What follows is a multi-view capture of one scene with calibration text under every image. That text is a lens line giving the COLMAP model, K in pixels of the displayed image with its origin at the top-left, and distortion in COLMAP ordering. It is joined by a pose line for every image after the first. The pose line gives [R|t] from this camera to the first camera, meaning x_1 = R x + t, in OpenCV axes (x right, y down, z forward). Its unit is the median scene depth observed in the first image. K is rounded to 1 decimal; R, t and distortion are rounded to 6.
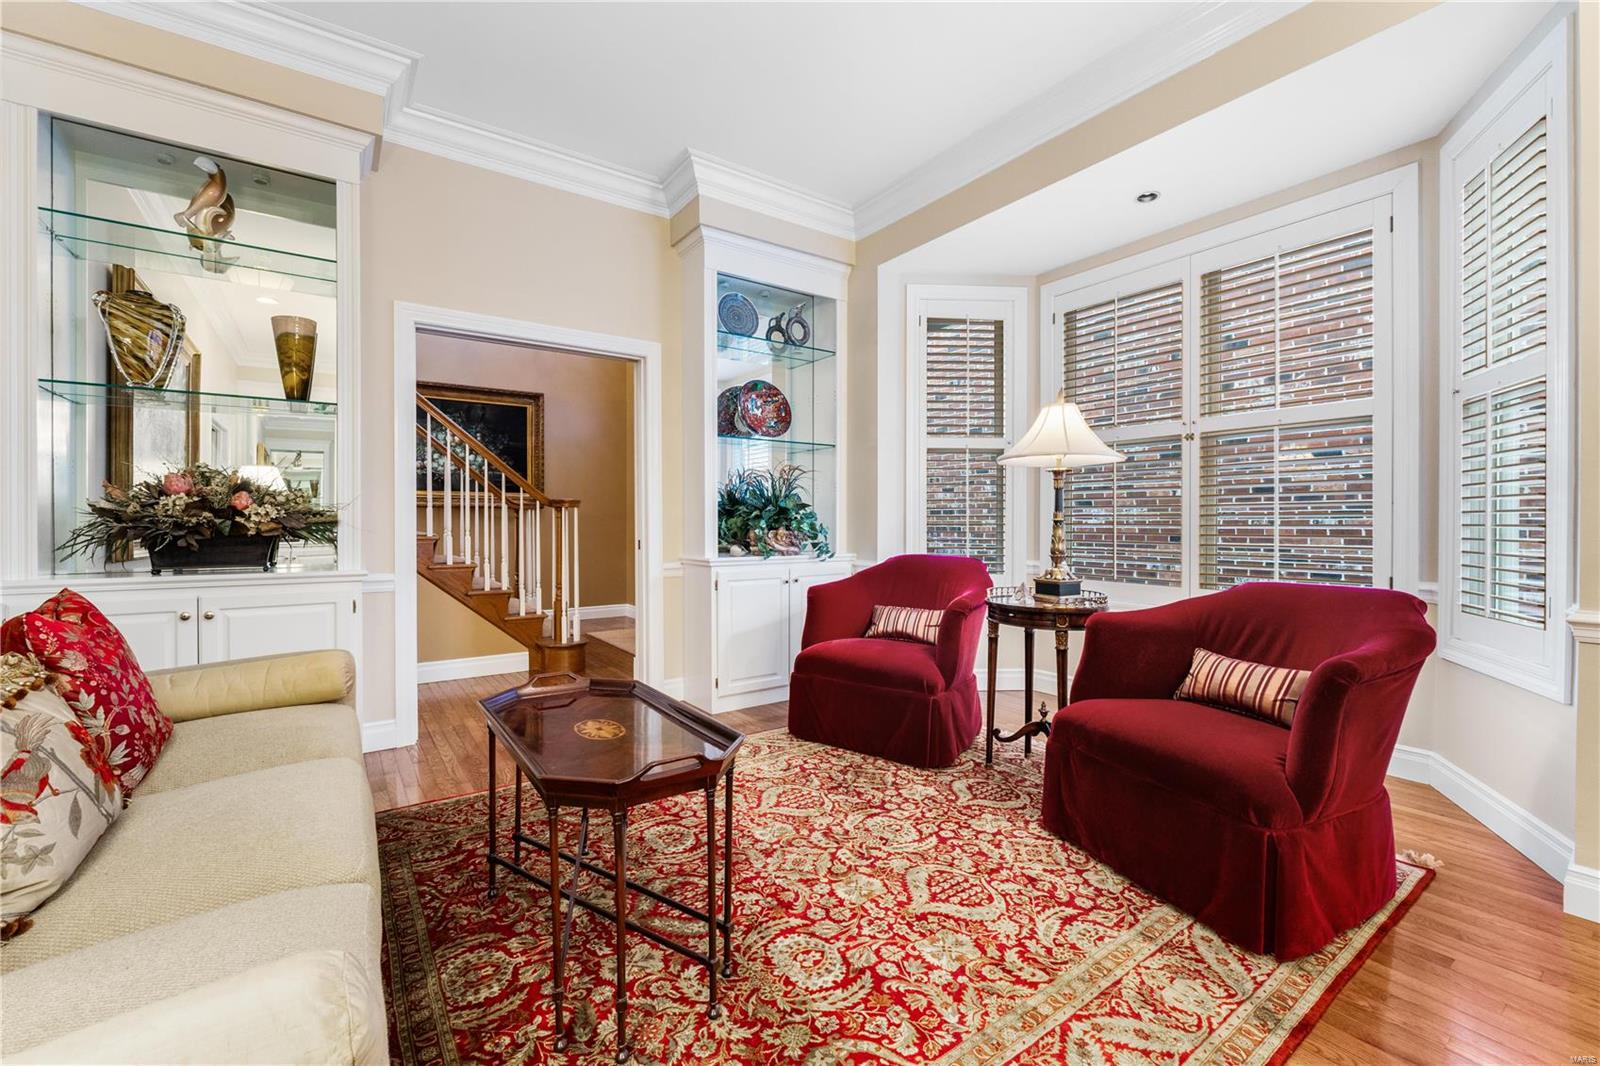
lens RADIAL K [[676.0, 0, 795.7], [0, 676.0, 527.3], [0, 0, 1]] dist [-0.000674, -0.000044]
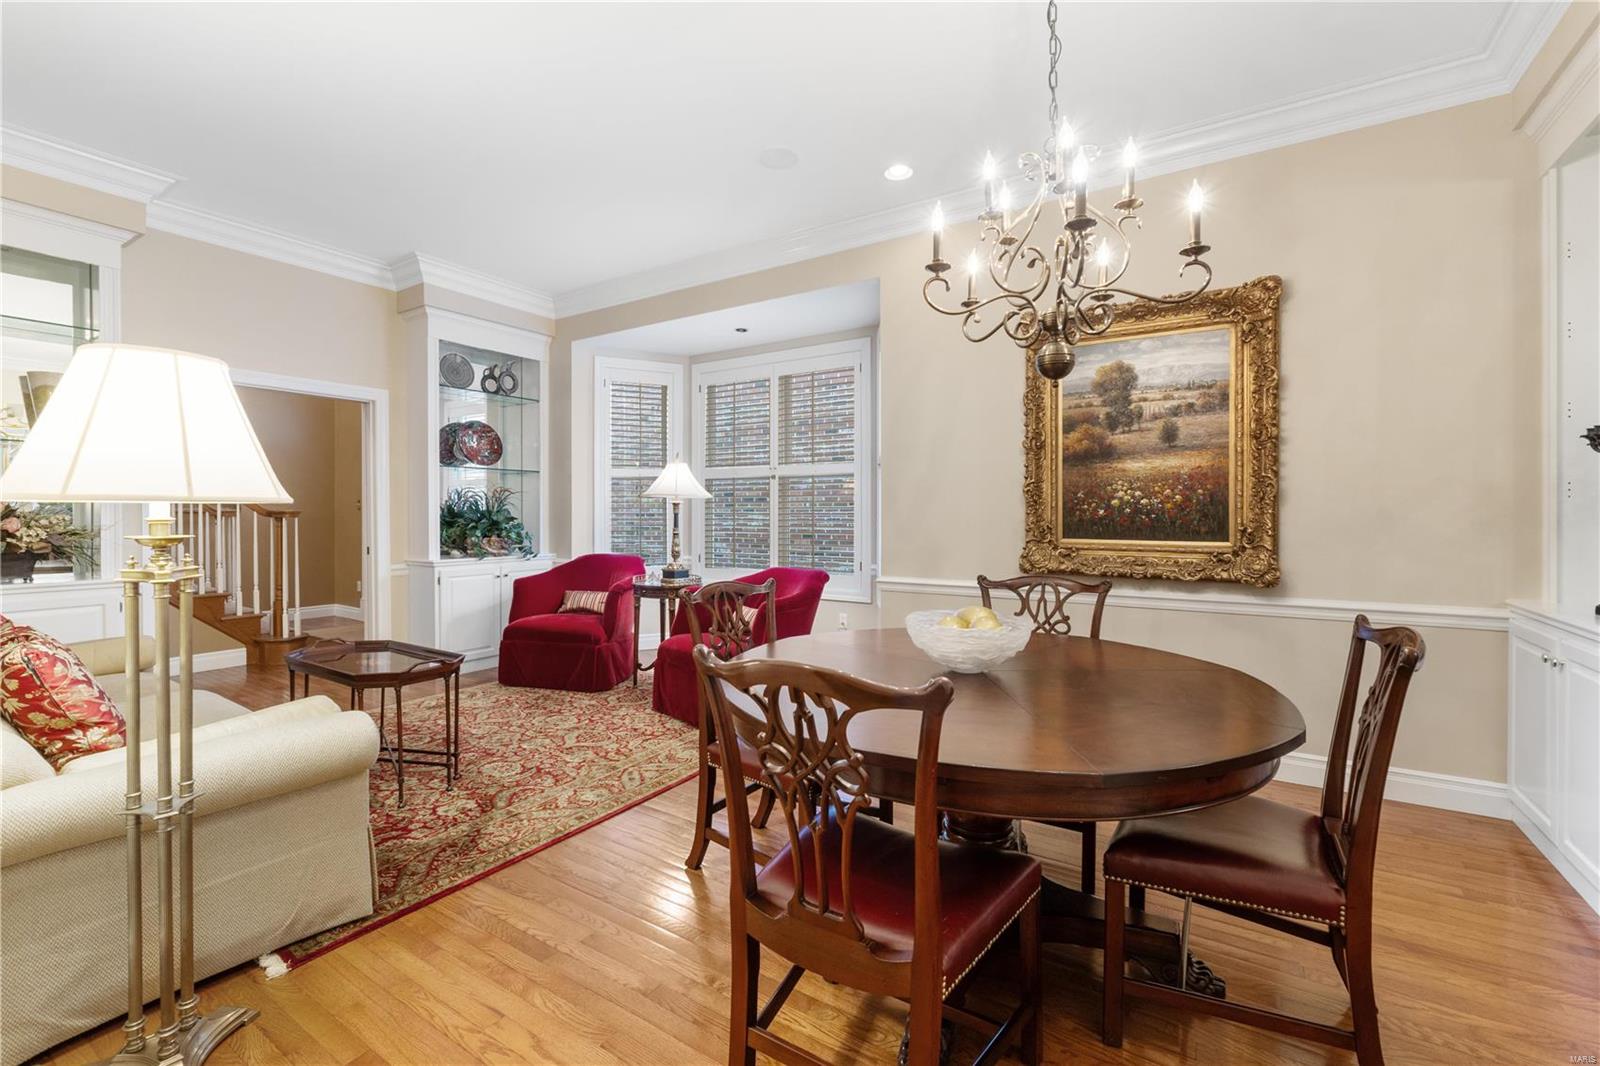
lens RADIAL K [[676.2, 0, 805.0], [0, 676.2, 518.9], [0, 0, 1]] dist [-0.004958, -0.000171]
pose [[0.921793, -0.001680, 0.387680, 0.029730], [0.001575, 0.999999, 0.000587, -0.034437], [-0.387680, 0.000069, 0.921794, -0.488301]]
